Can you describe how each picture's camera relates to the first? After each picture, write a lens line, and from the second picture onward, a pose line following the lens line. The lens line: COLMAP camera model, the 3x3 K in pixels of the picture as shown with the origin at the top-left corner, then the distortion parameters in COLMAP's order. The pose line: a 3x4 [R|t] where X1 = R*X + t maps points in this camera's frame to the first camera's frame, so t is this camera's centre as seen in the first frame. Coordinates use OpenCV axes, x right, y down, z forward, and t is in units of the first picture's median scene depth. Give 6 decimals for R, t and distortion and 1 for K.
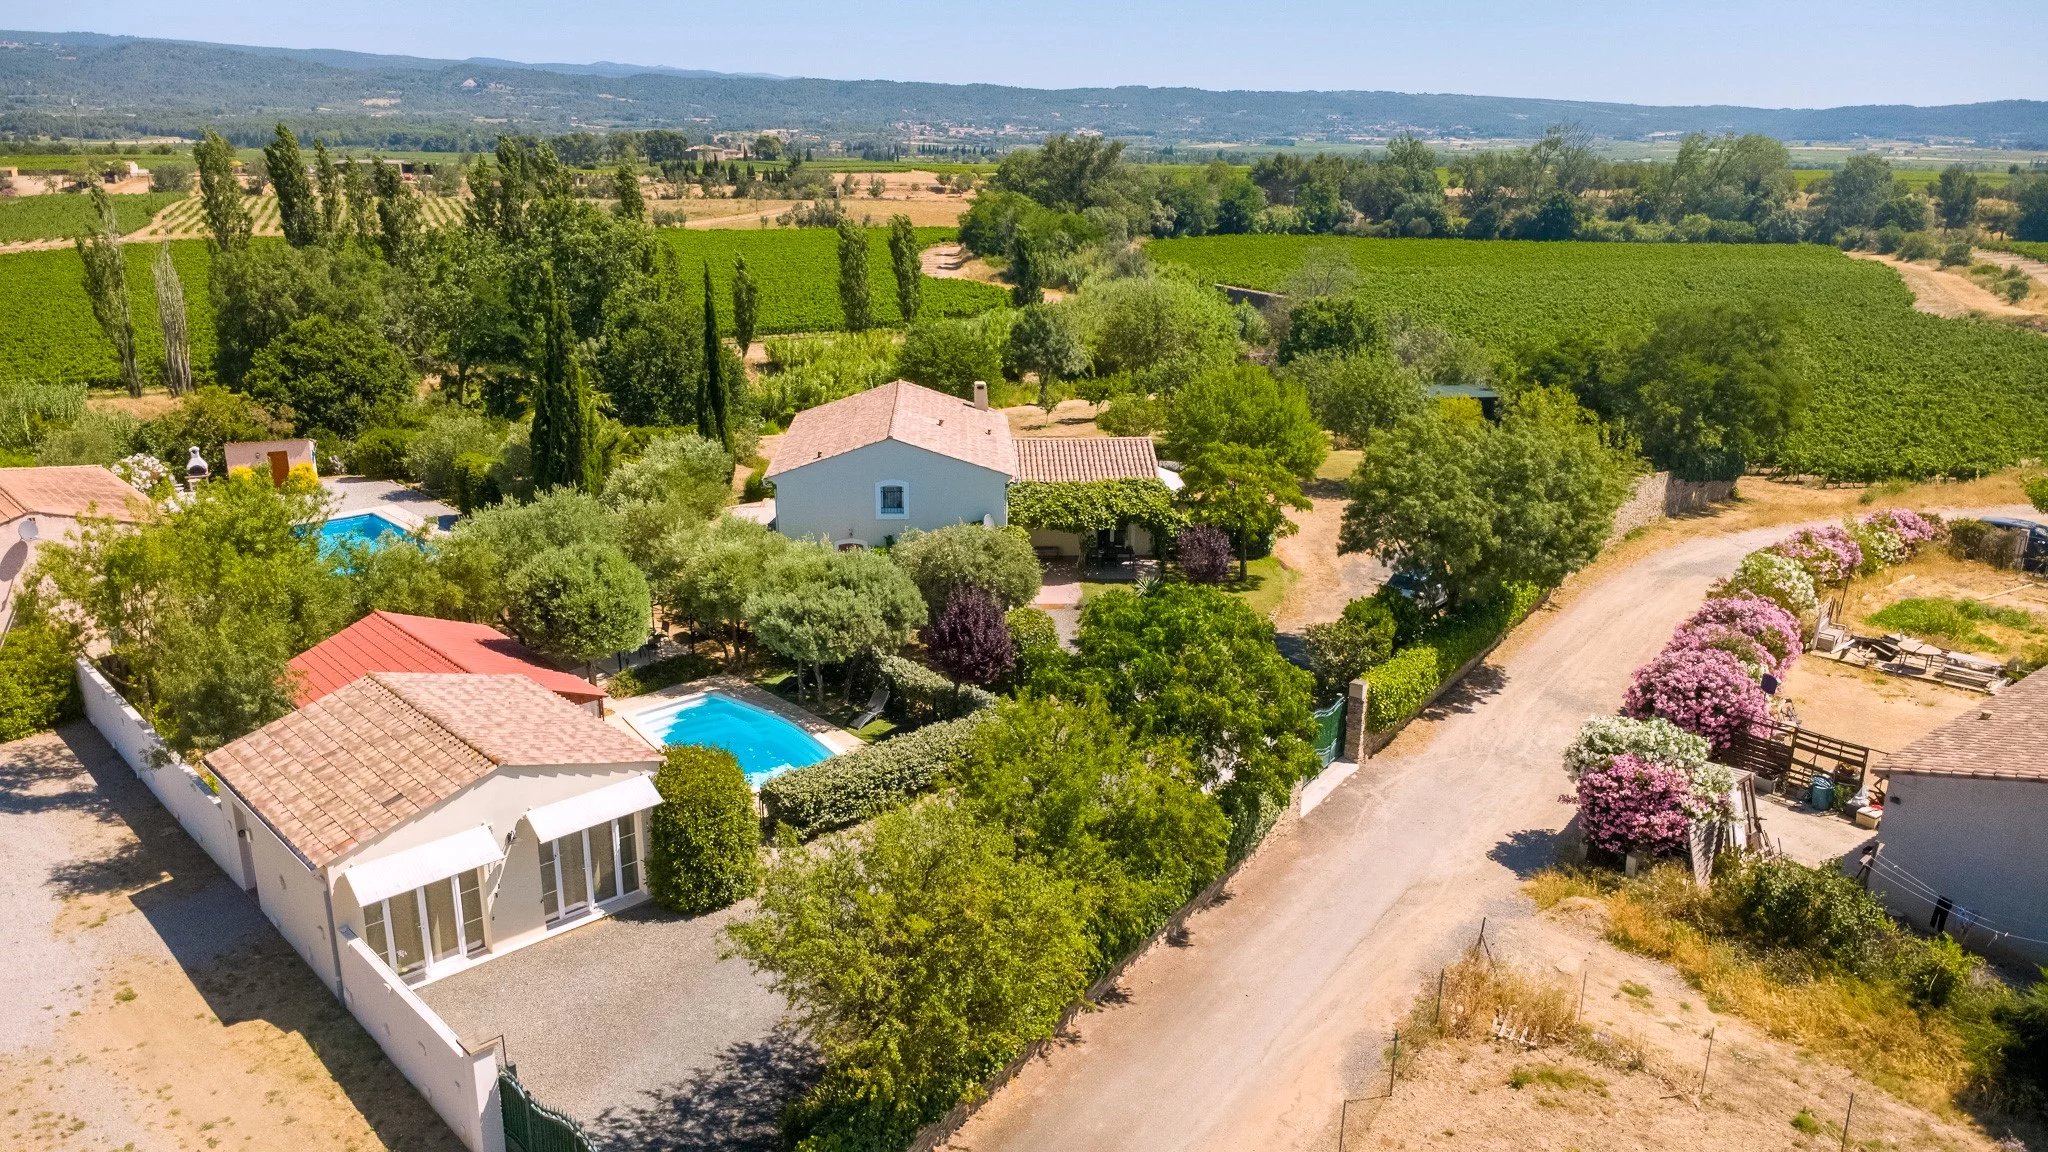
lens RADIAL K [[1499.9, 0, 1027.1], [0, 1499.9, 566.6], [0, 0, 1]] dist [-0.001199, 0.005098]
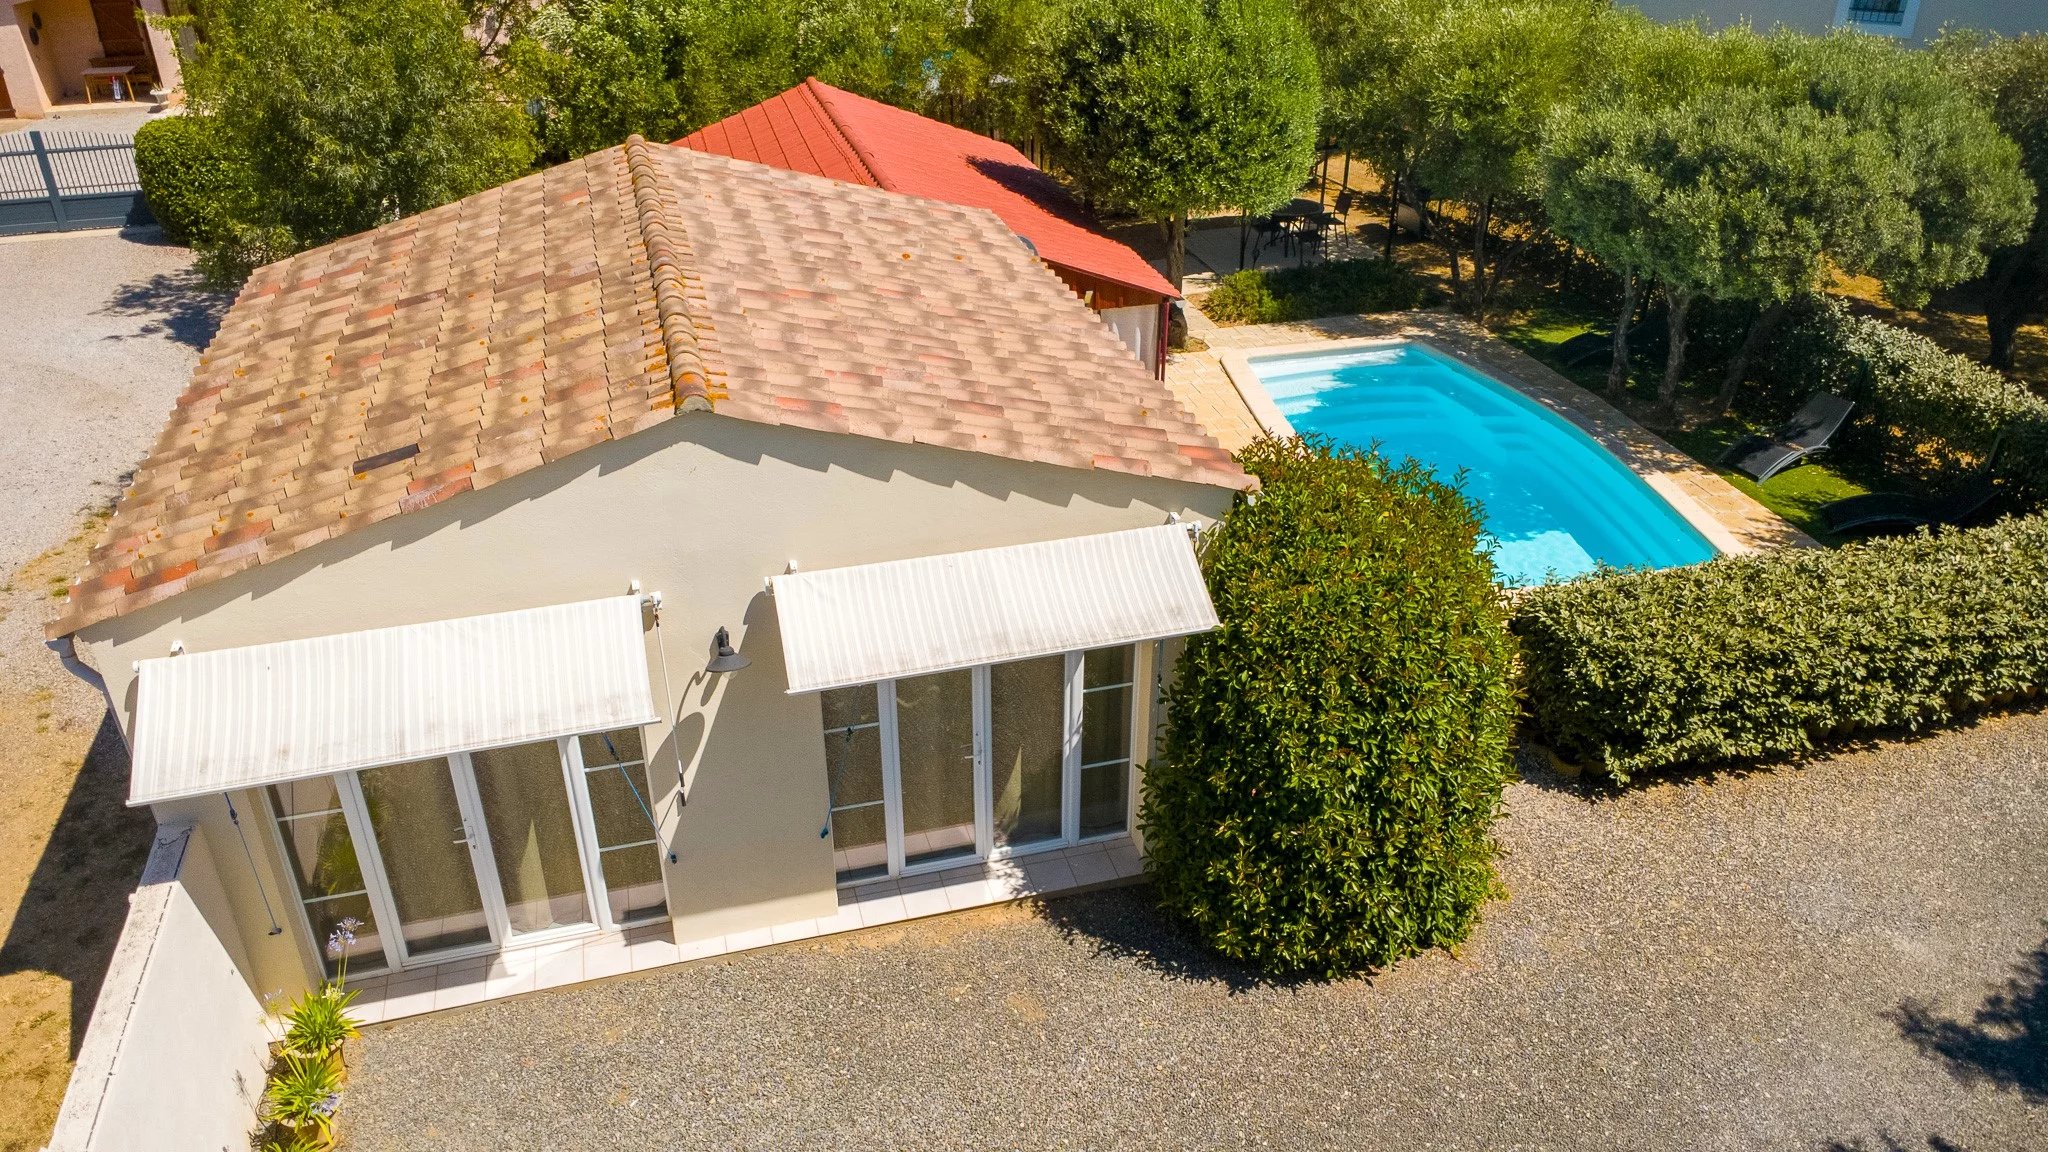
lens RADIAL K [[1499.9, 0, 1031.1], [0, 1499.9, 569.5], [0, 0, 1]] dist [-0.001199, 0.005098]
pose [[0.891303, 0.216036, -0.398631, -0.126162], [-0.128054, 0.963338, 0.235759, 0.063458], [0.434949, -0.159087, 0.886291, 0.572016]]
